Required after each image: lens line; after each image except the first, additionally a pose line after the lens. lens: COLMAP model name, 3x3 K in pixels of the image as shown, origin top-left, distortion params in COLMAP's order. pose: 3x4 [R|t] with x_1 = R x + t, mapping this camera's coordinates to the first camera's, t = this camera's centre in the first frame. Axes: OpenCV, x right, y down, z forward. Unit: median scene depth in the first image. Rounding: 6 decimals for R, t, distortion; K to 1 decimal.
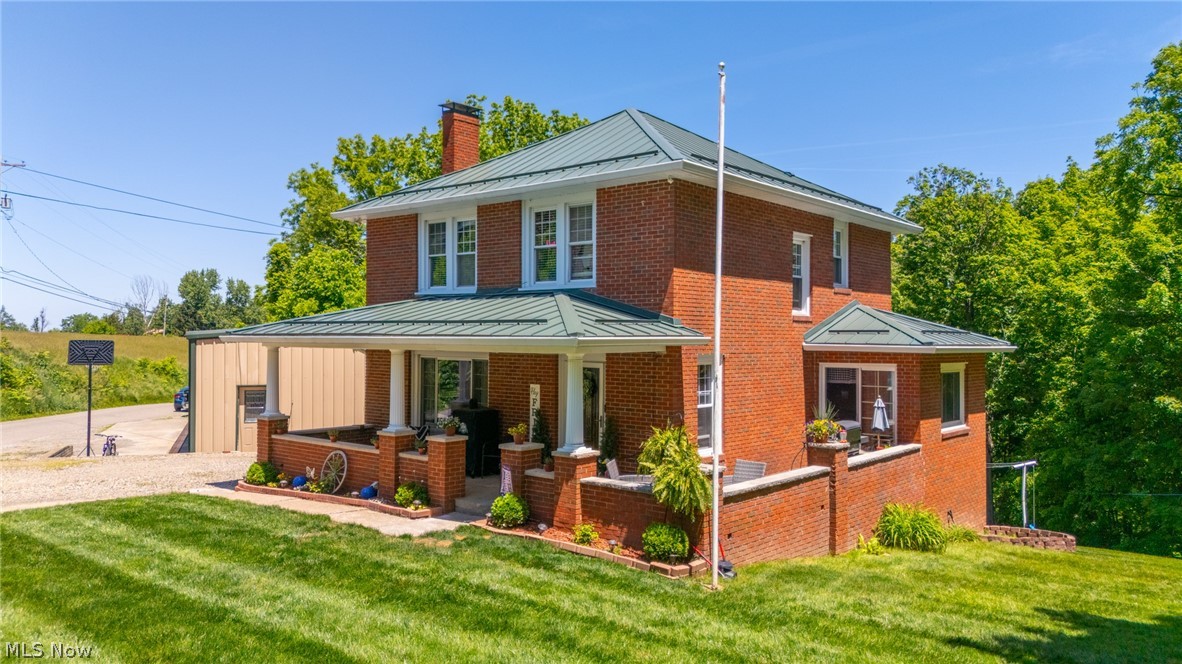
lens RADIAL K [[840.9, 0, 626.1], [0, 840.9, 329.0], [0, 0, 1]] dist [0.019659, -0.006101]
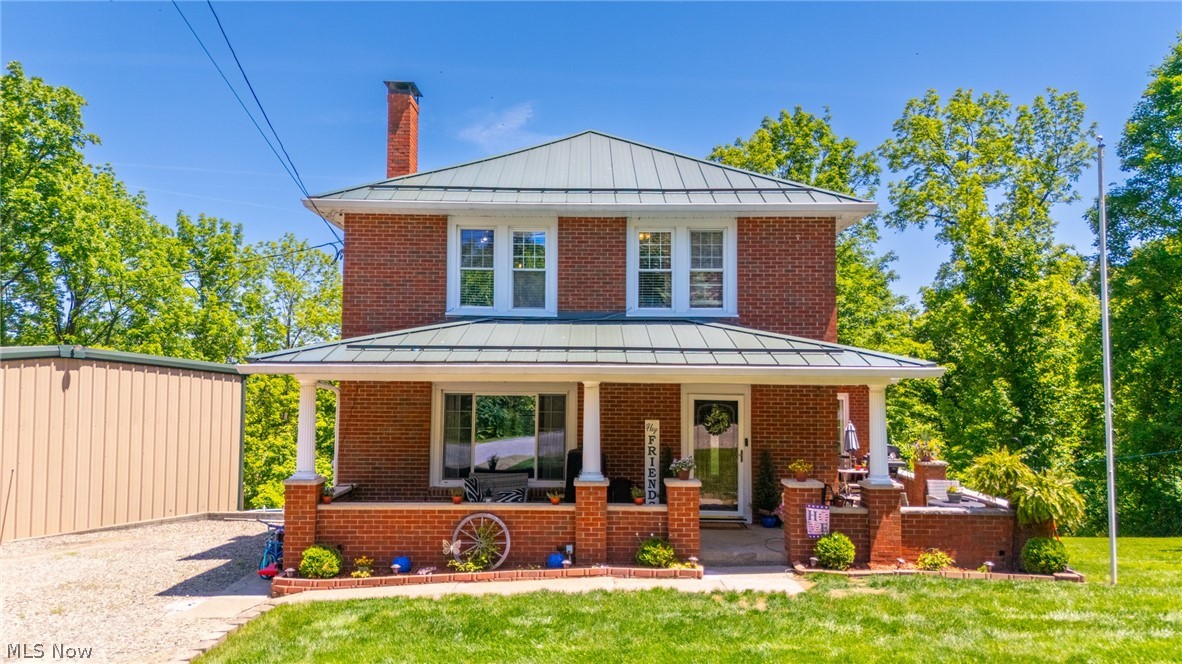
lens RADIAL K [[861.1, 0, 616.7], [0, 861.1, 333.9], [0, 0, 1]] dist [0.092631, -0.107623]
pose [[0.786939, 0.027973, 0.616396, -0.729624], [-0.008178, 0.999357, -0.034911, 0.005338], [-0.616976, 0.022432, 0.786662, 0.288651]]
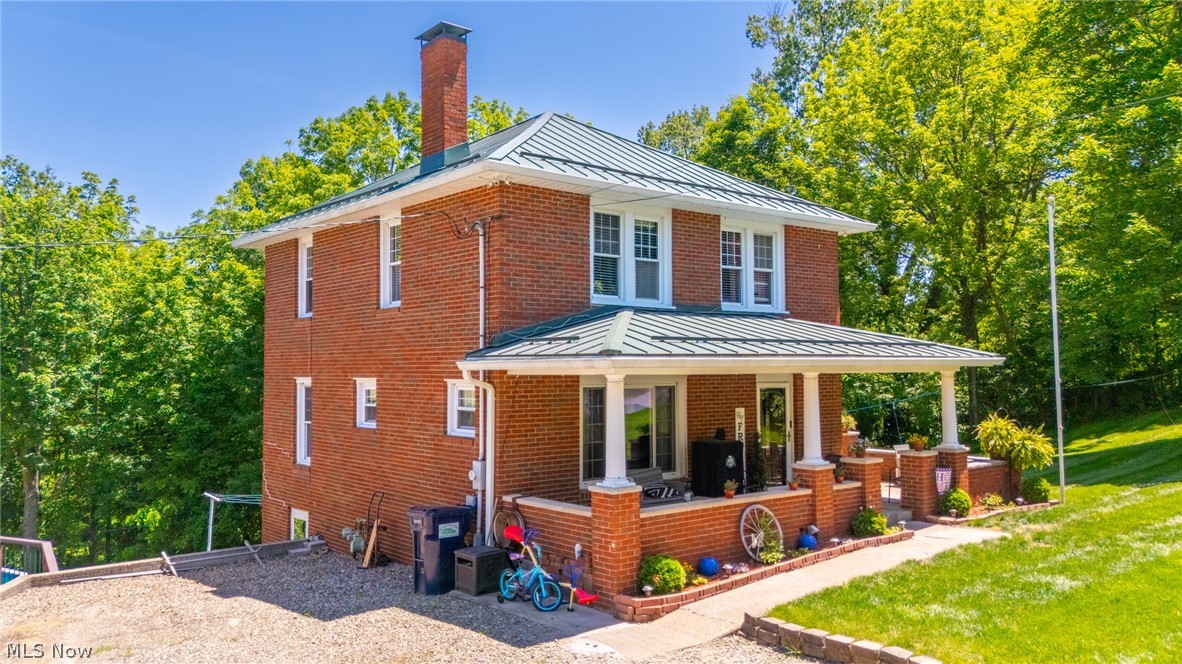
lens RADIAL K [[868.6, 0, 591.0], [0, 868.6, 332.0], [0, 0, 1]] dist [0.091971, -0.002415]
pose [[0.234292, 0.028506, 0.971748, -1.153207], [-0.005845, 0.999593, -0.027913, 0.006937], [-0.972149, 0.000860, 0.234363, 0.944407]]
